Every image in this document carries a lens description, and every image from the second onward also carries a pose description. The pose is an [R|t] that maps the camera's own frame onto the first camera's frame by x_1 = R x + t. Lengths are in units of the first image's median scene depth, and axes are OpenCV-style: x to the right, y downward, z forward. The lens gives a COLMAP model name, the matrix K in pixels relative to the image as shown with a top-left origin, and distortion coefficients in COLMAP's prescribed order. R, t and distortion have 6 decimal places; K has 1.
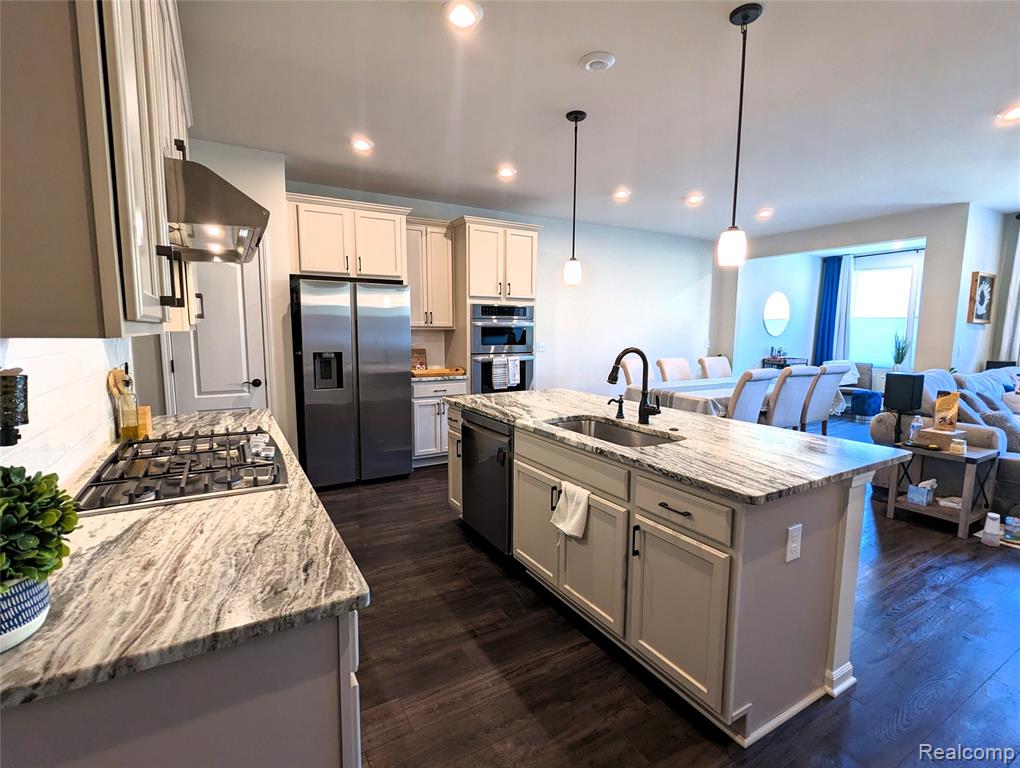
lens RADIAL K [[482.1, 0, 508.0], [0, 482.1, 386.6], [0, 0, 1]] dist [-0.001086, -0.000347]
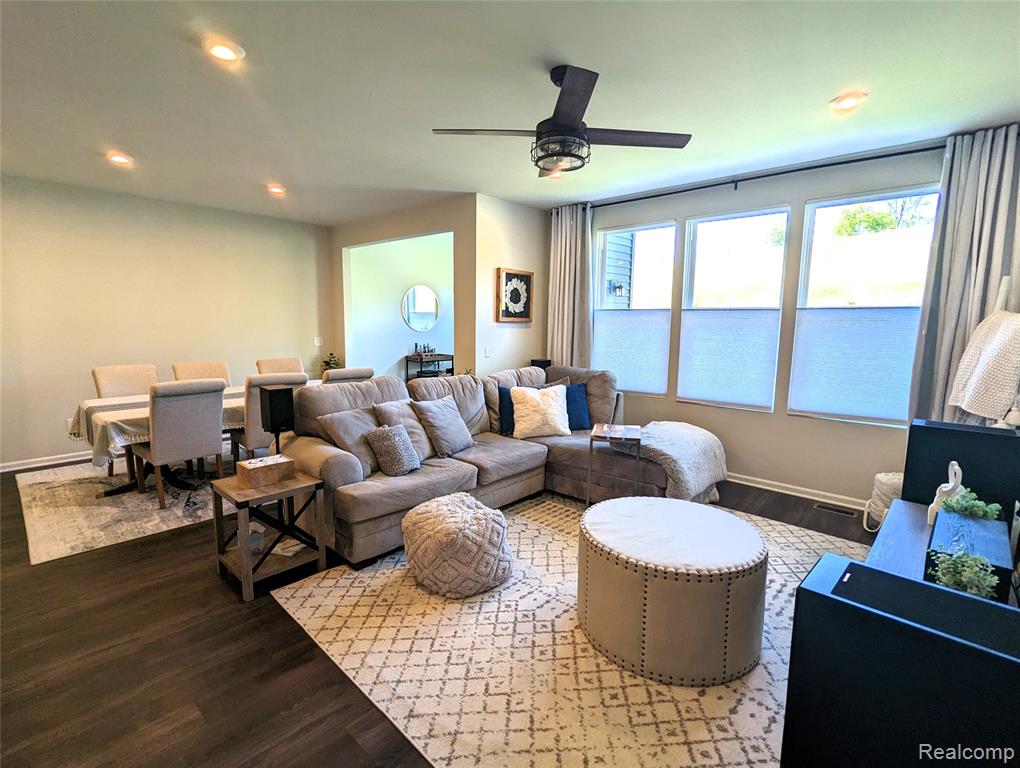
lens RADIAL K [[482.1, 0, 508.0], [0, 482.1, 386.6], [0, 0, 1]] dist [-0.001086, -0.000347]
pose [[0.954559, -0.033620, 0.296120, 0.676010], [0.027299, 0.999303, 0.025456, -0.026577], [-0.296769, -0.016215, 0.954812, 0.079028]]
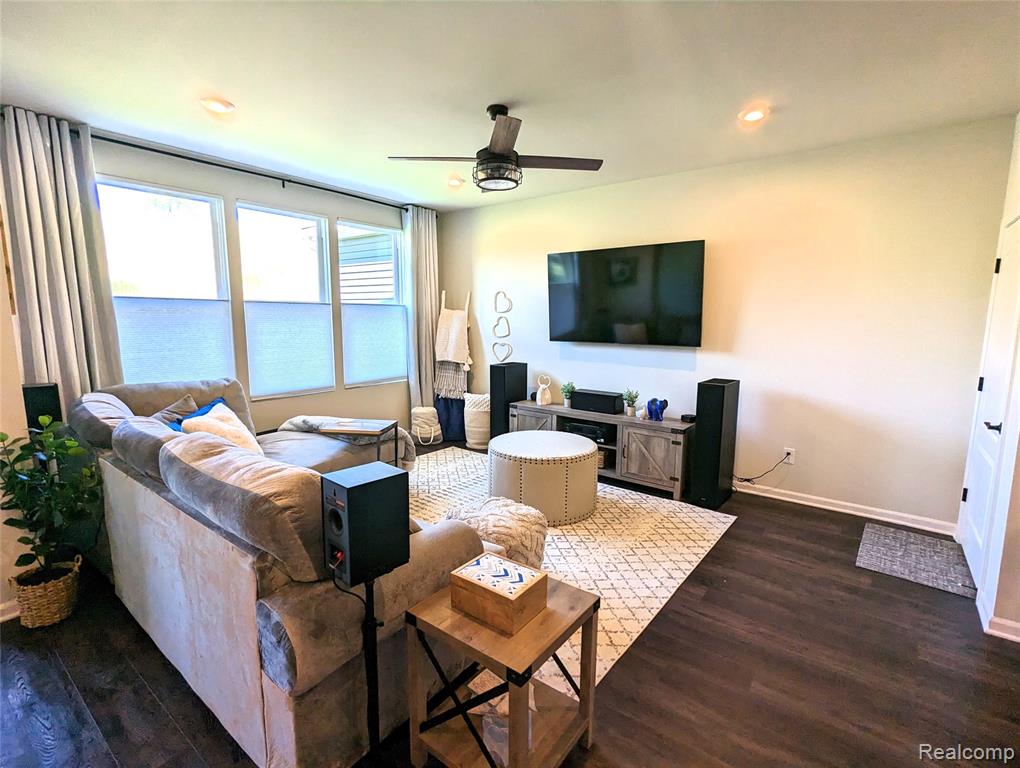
lens RADIAL K [[482.1, 0, 508.0], [0, 482.1, 386.6], [0, 0, 1]] dist [-0.001086, -0.000347]
pose [[-0.381825, -0.135895, 0.914189, 0.333328], [0.102758, 0.976757, 0.188114, -0.101083], [-0.918504, 0.165767, -0.358986, 0.720163]]
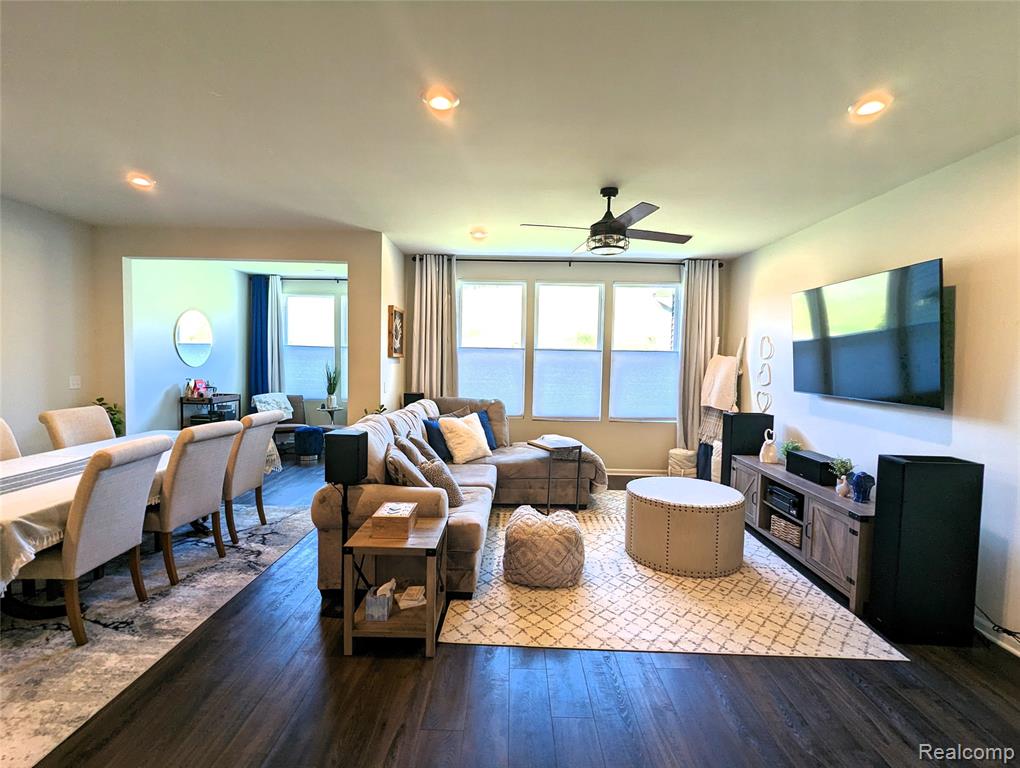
lens RADIAL K [[482.1, 0, 508.0], [0, 482.1, 386.6], [0, 0, 1]] dist [-0.001086, -0.000347]
pose [[0.507275, -0.043438, 0.860689, 0.232517], [0.083252, 0.996528, 0.001227, -0.053253], [-0.857754, 0.071032, 0.509130, 0.297531]]
